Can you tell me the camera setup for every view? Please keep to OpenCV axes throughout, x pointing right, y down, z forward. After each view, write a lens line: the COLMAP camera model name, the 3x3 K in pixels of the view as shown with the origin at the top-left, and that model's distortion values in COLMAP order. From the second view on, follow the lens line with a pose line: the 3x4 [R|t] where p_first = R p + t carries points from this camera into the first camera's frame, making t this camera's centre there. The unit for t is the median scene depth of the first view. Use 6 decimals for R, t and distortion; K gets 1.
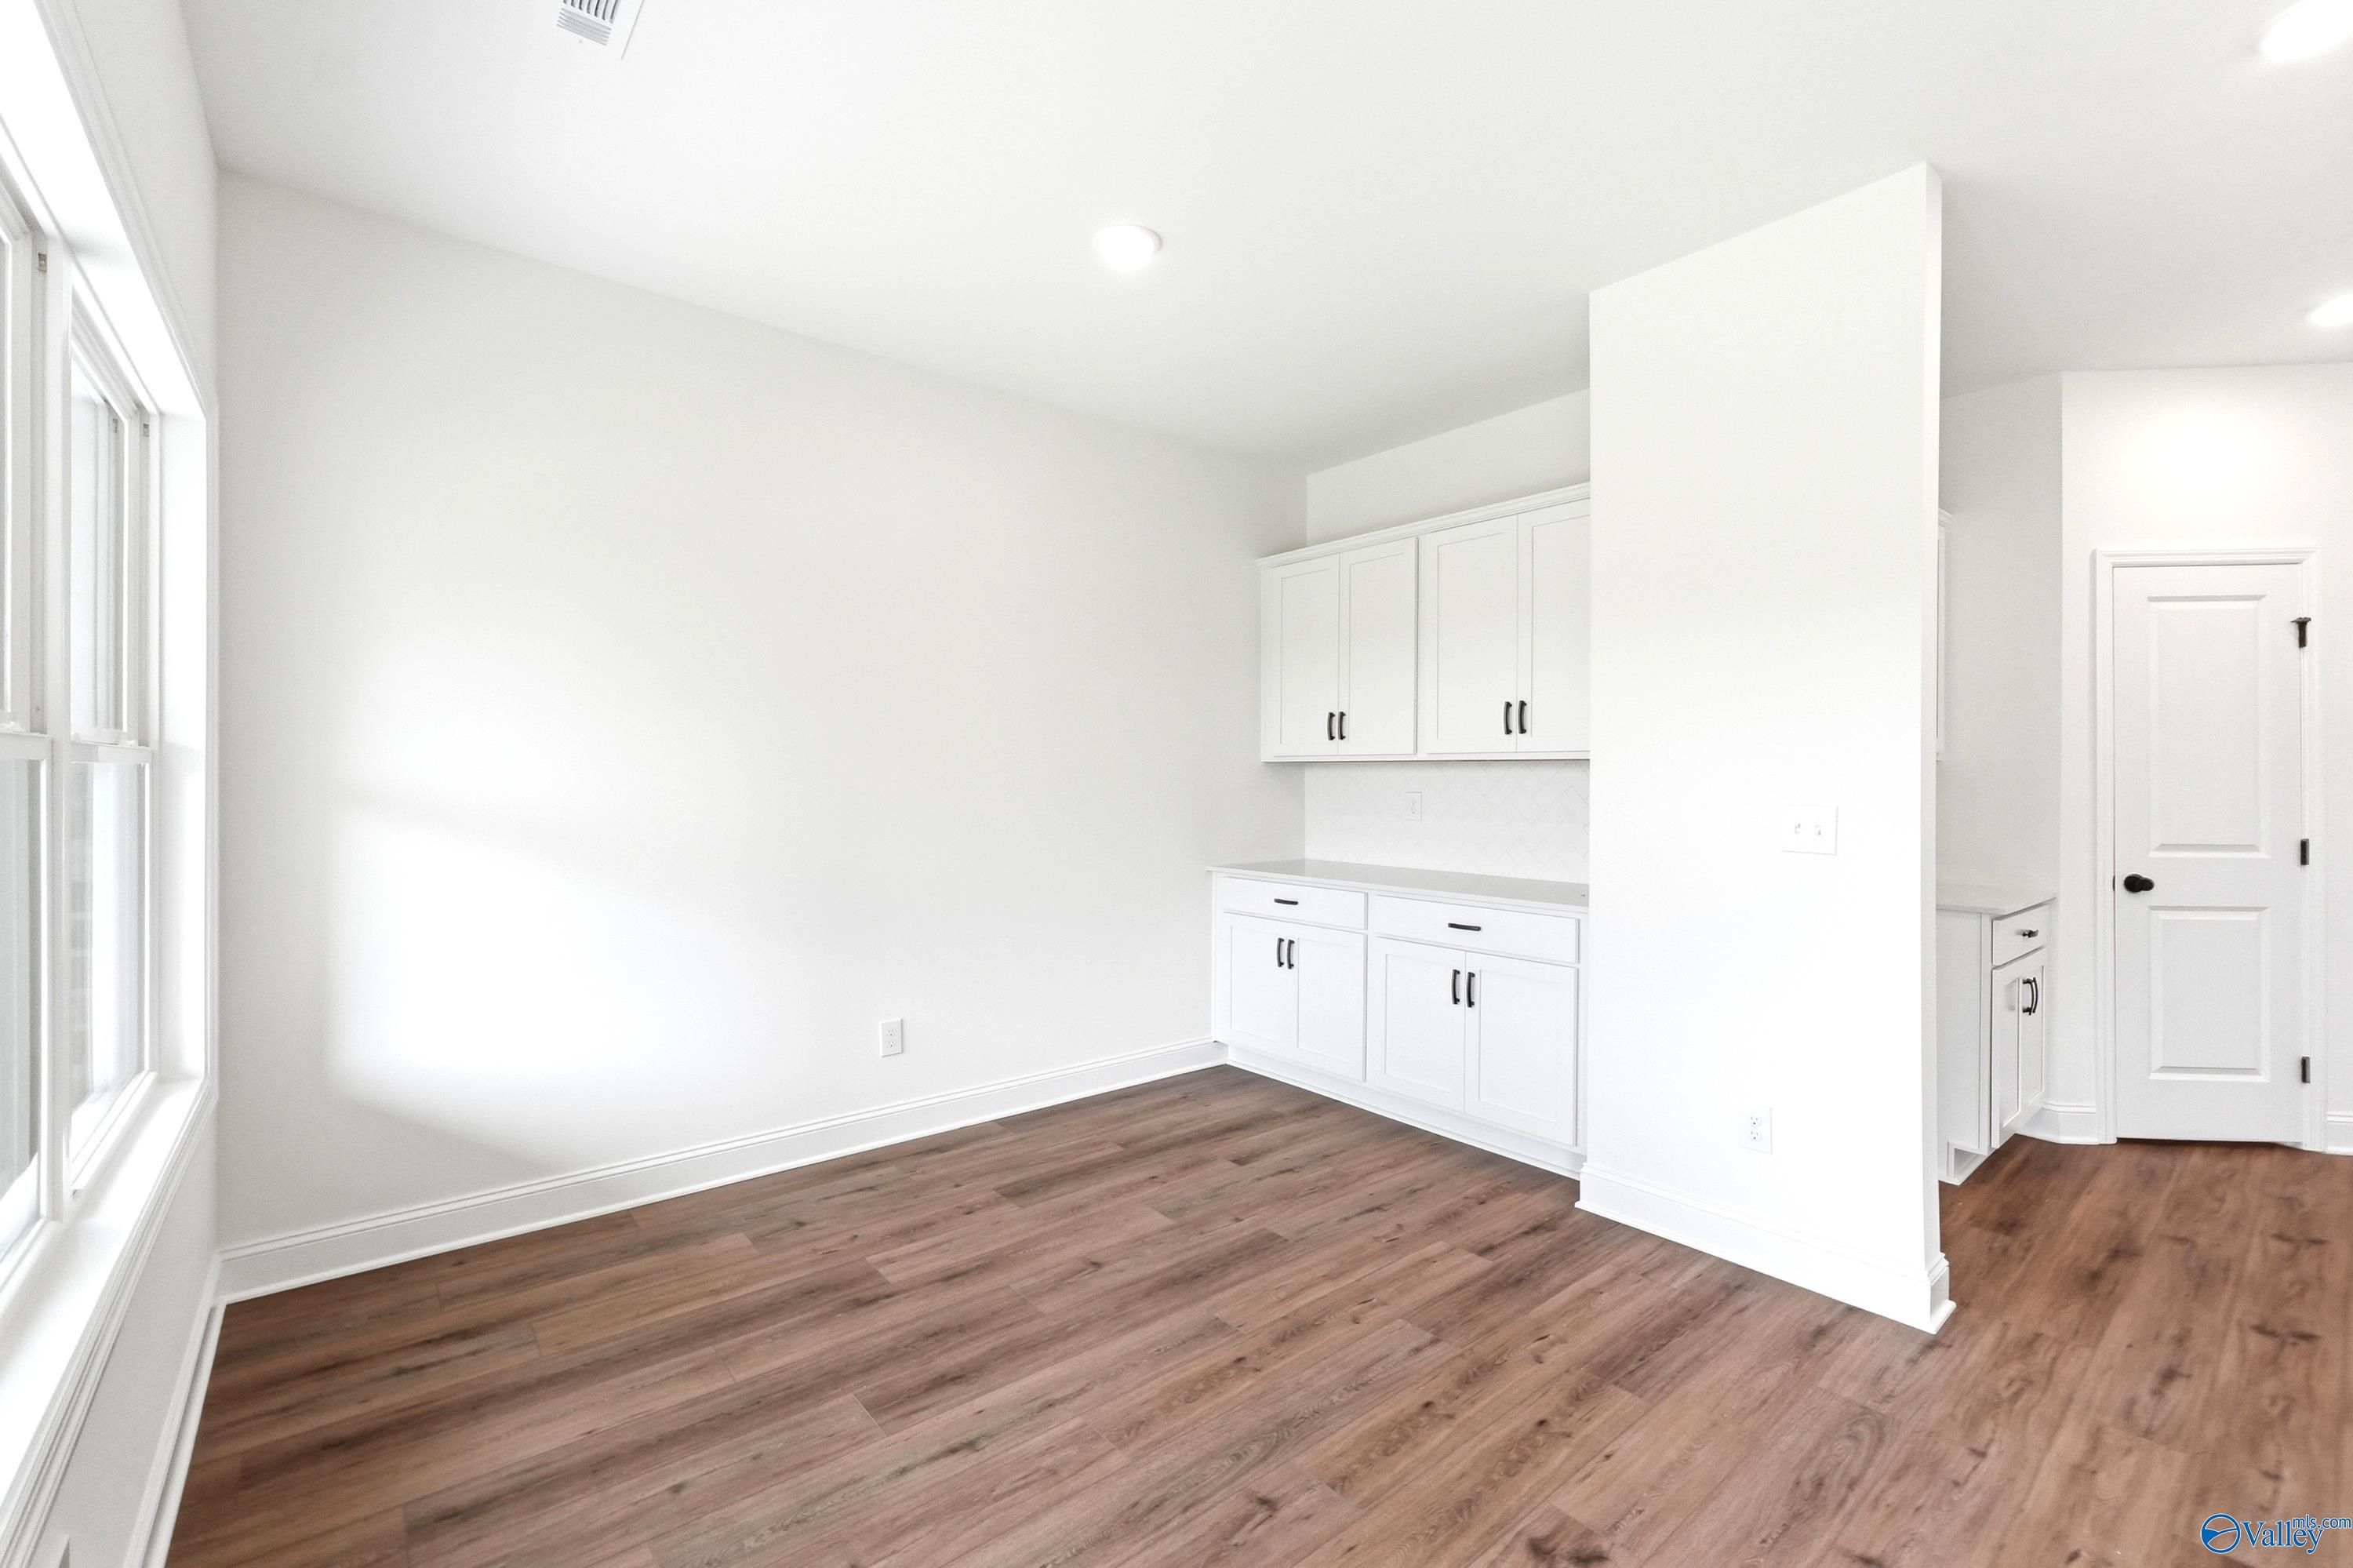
lens RADIAL K [[994.5, 0, 1164.8], [0, 994.5, 781.0], [0, 0, 1]] dist [-0.003579, 0.000776]
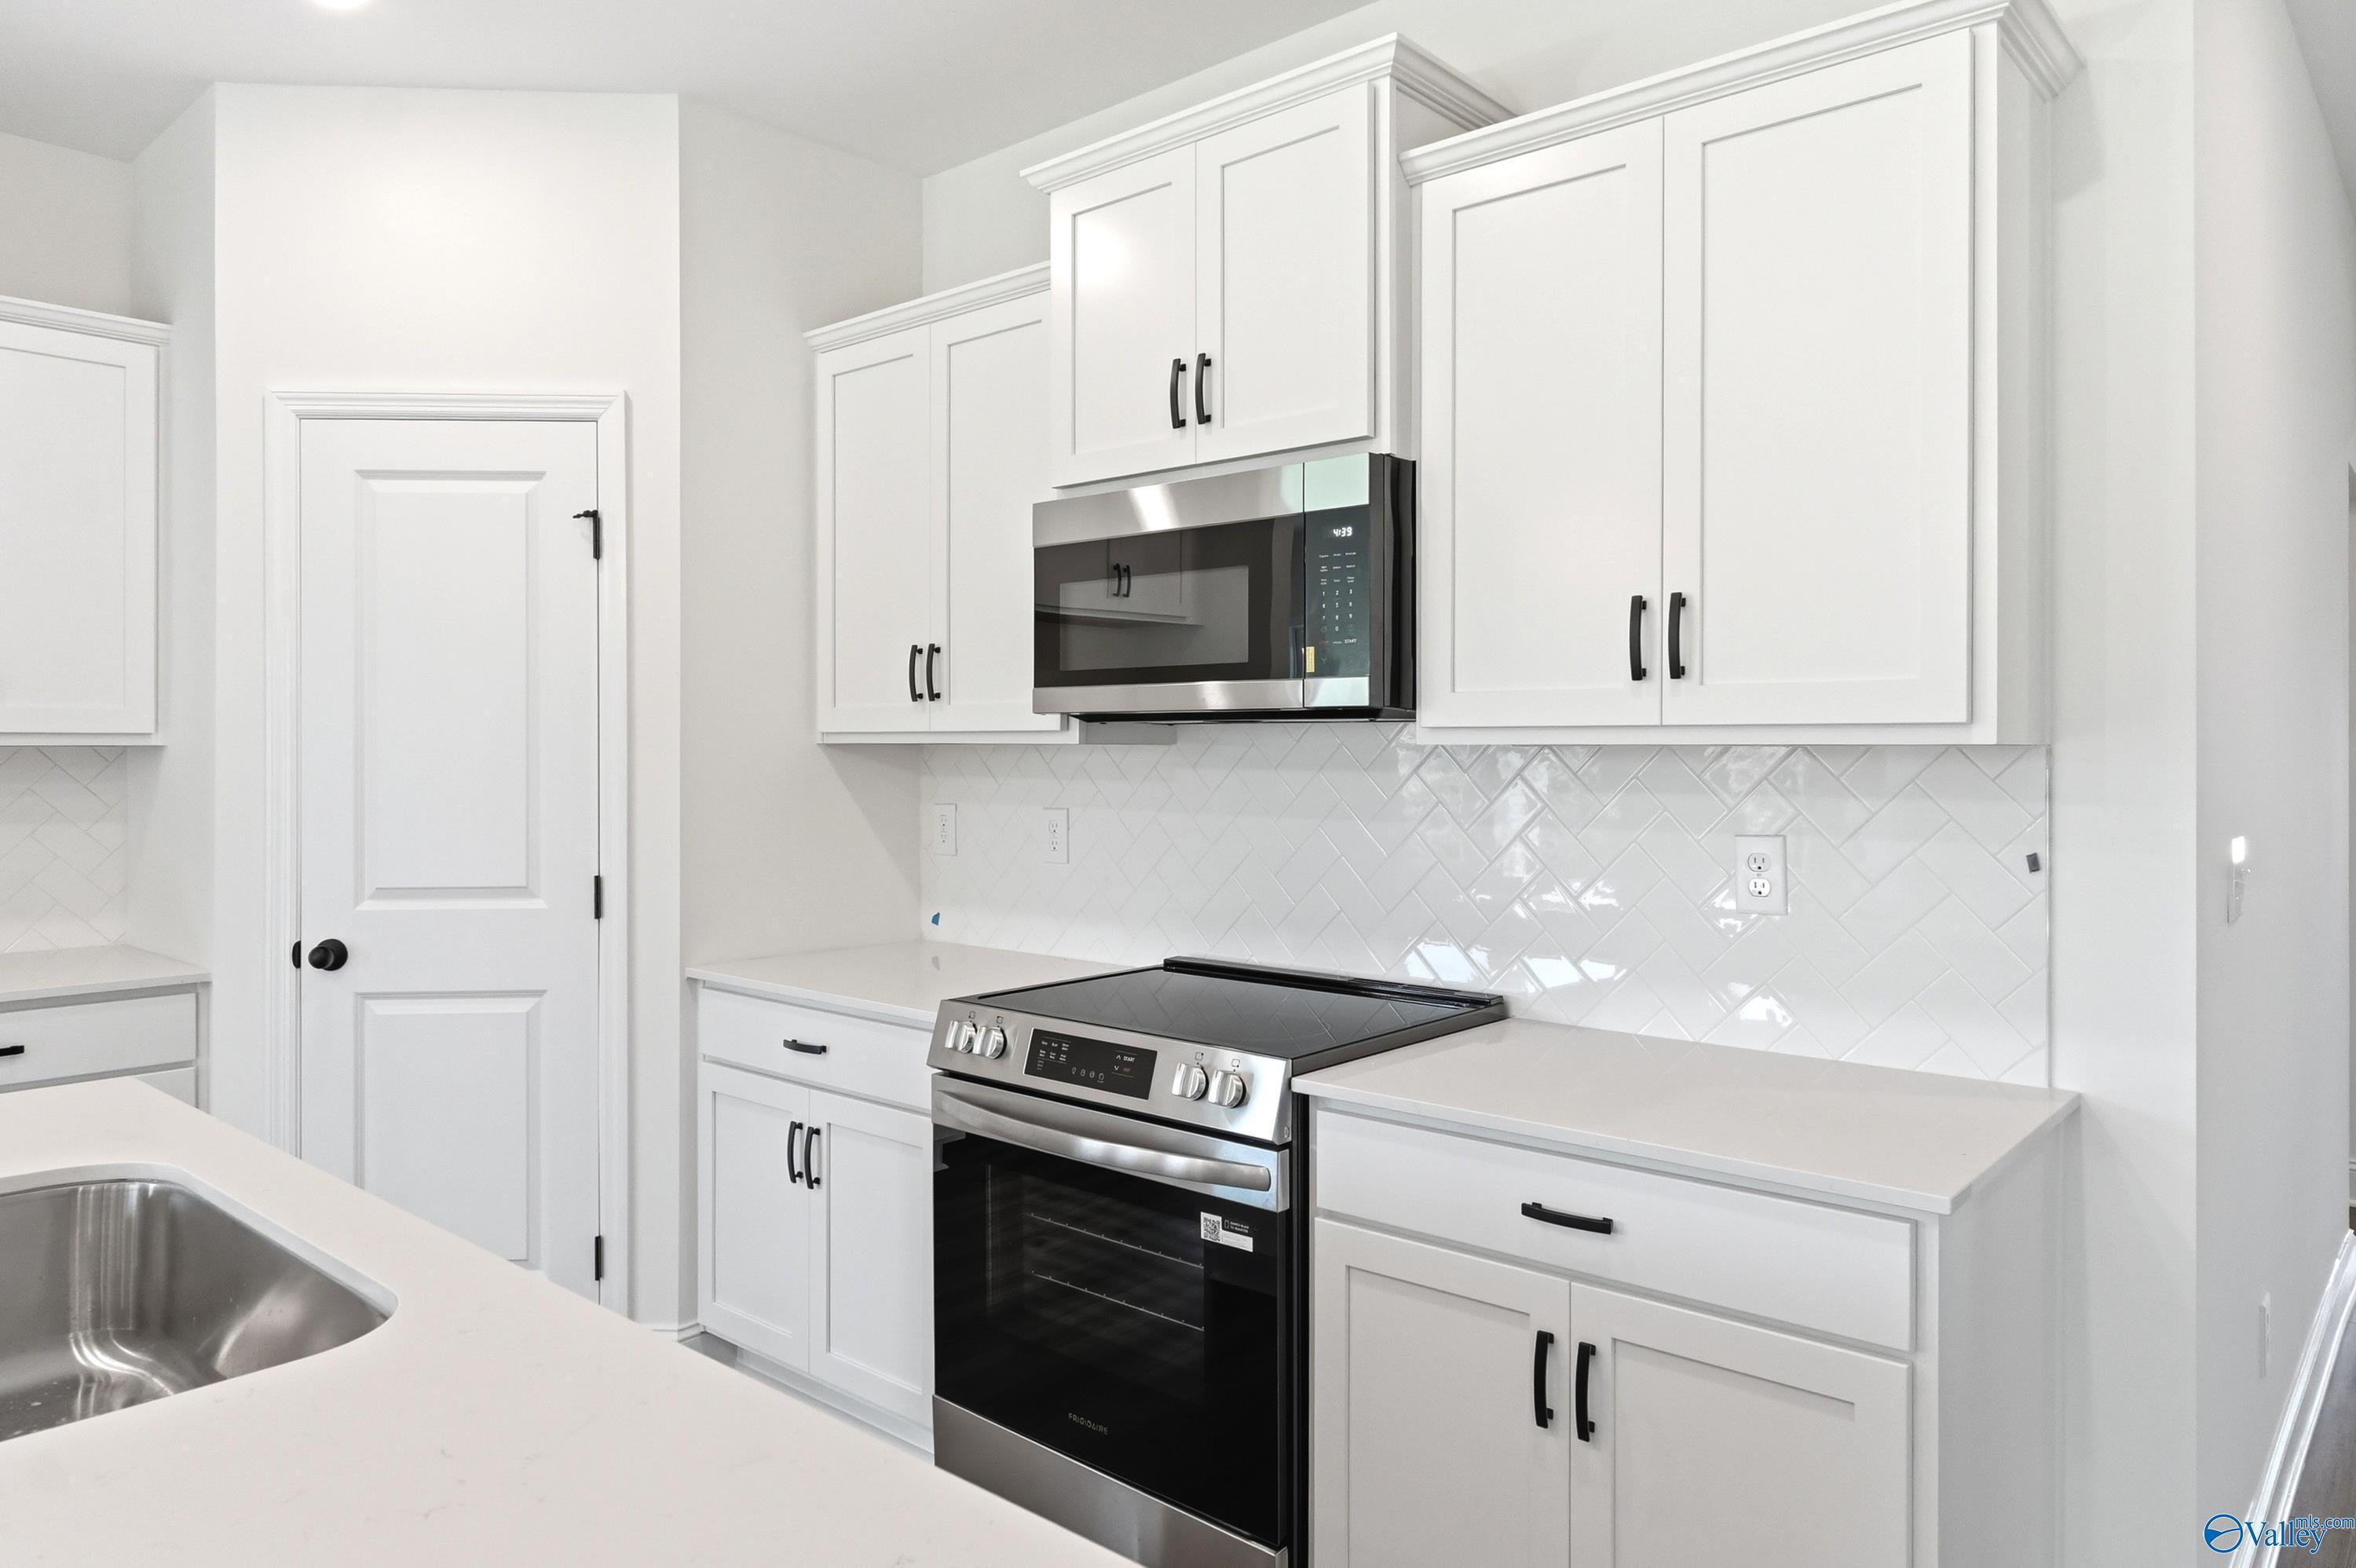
lens RADIAL K [[1532.9, 0, 1172.0], [0, 1532.9, 750.1], [0, 0, 1]] dist [-0.010069, -0.001106]
pose [[0.988077, -0.006415, 0.153826, 1.528538], [0.006075, 0.999978, 0.002683, -0.020894], [-0.153839, -0.001716, 0.988094, 0.026859]]
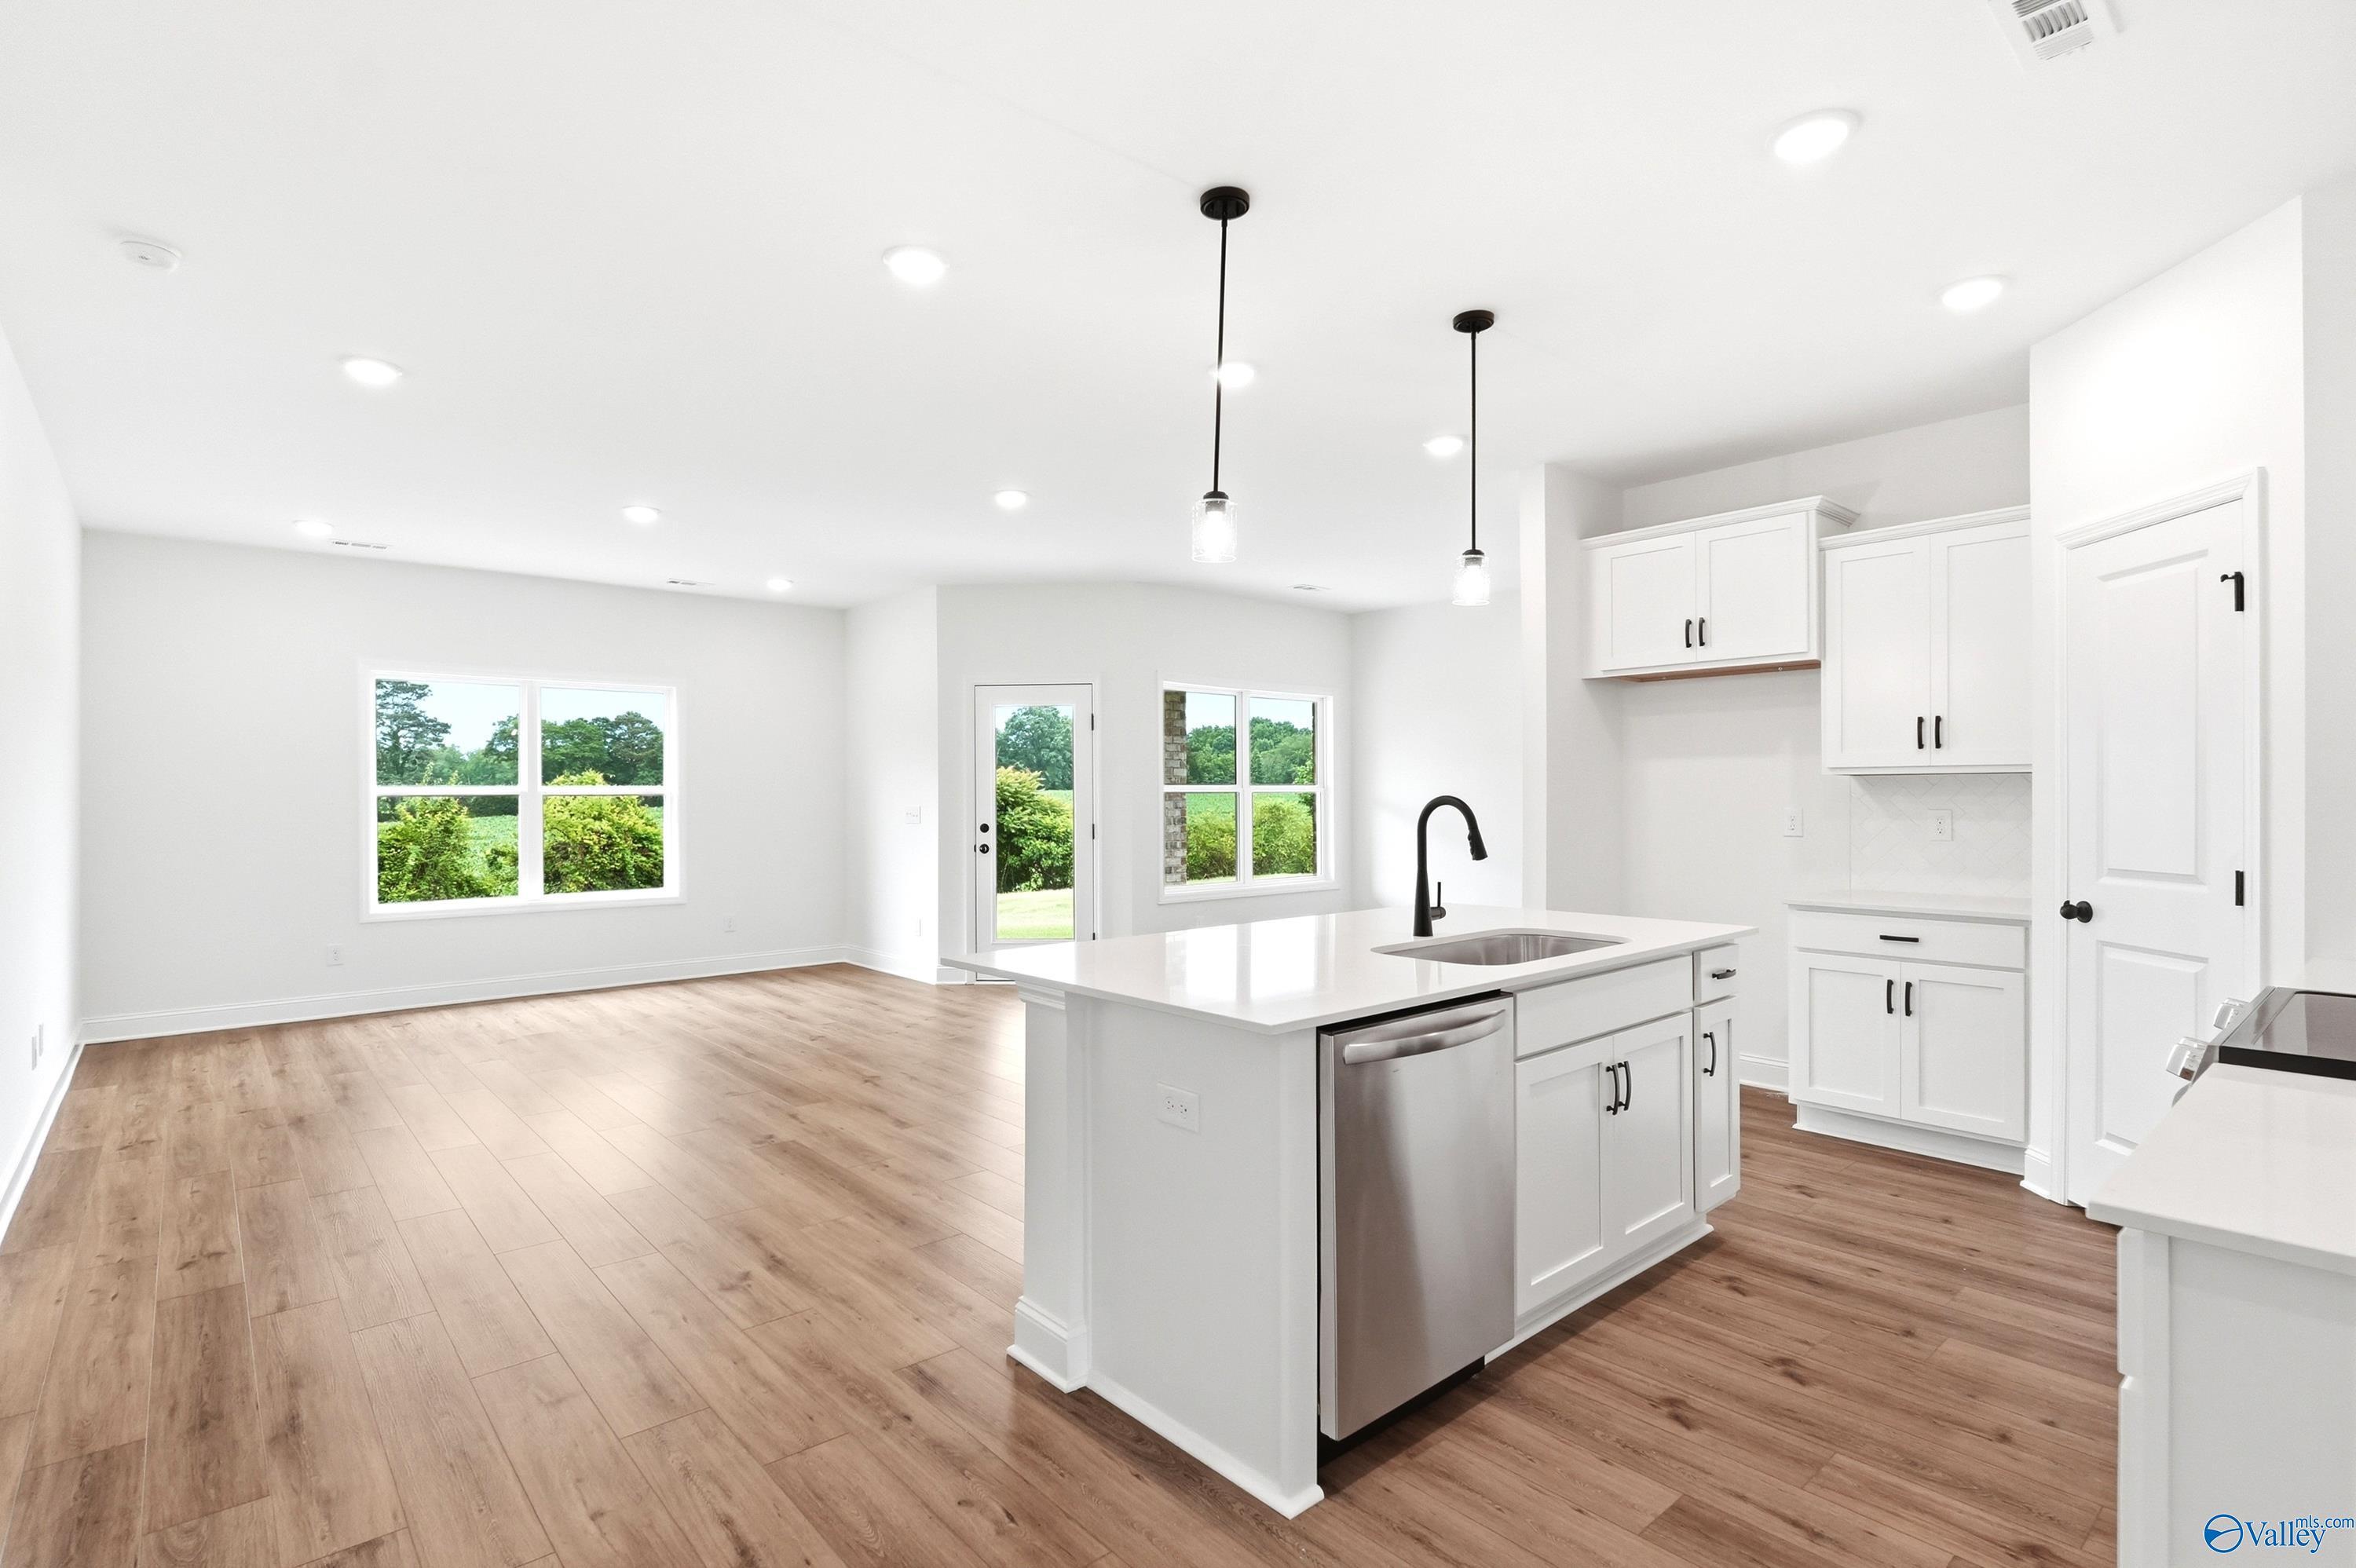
lens RADIAL K [[1130.3, 0, 1151.1], [0, 1130.3, 811.6], [0, 0, 1]] dist [-0.004884, 0.000553]
pose [[0.016566, 0.010860, -0.999804, 2.228762], [-0.002185, 0.999939, 0.010825, 0.008035], [0.999860, 0.002005, 0.016589, 0.197190]]
